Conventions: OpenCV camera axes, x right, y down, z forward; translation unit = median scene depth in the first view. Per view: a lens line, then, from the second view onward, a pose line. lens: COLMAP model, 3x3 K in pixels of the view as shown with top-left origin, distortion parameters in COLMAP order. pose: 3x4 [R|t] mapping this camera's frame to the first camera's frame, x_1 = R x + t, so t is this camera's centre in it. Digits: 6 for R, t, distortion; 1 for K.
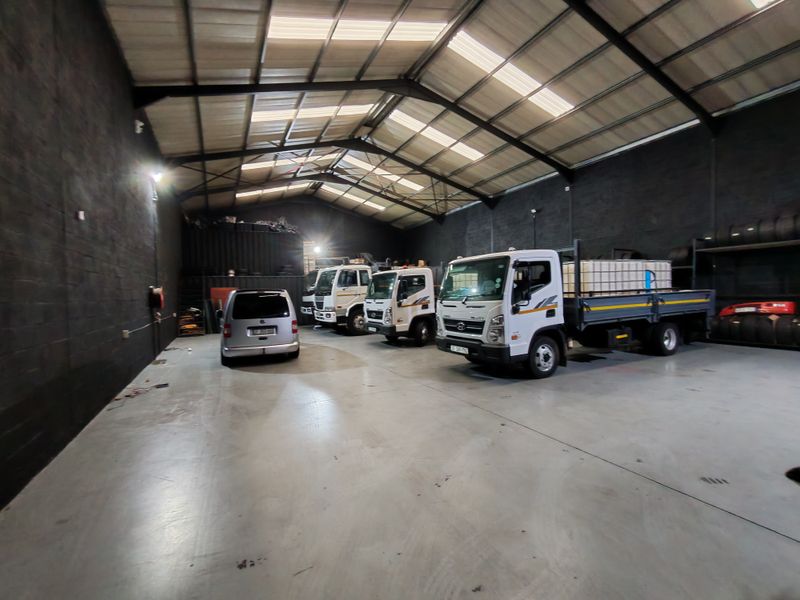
lens RADIAL K [[367.7, 0, 398.8], [0, 367.7, 302.6], [0, 0, 1]] dist [0.000089, 0.000675]
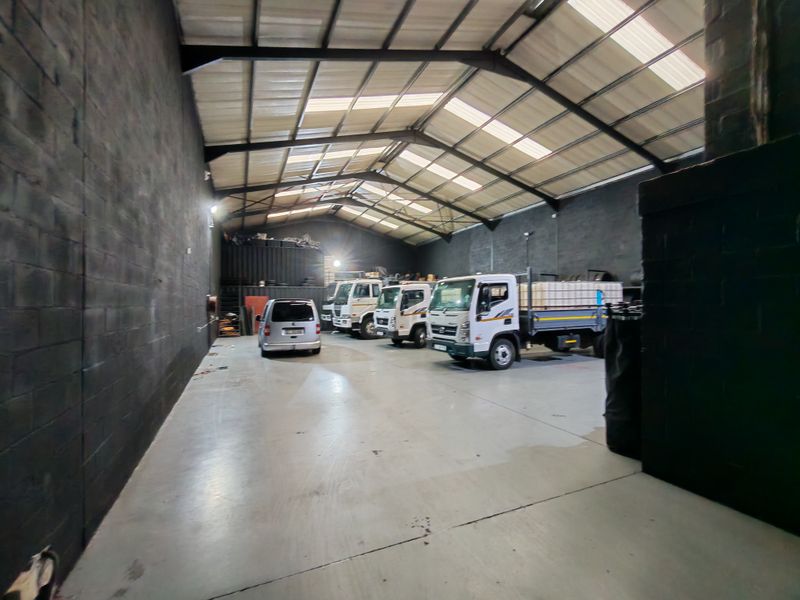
lens RADIAL K [[367.7, 0, 398.8], [0, 367.7, 302.6], [0, 0, 1]] dist [0.000089, 0.000675]
pose [[0.998667, 0.019404, -0.047820, 0.044771], [-0.020732, 0.999409, -0.027431, 0.002749], [0.047260, 0.028386, 0.998479, -0.207255]]
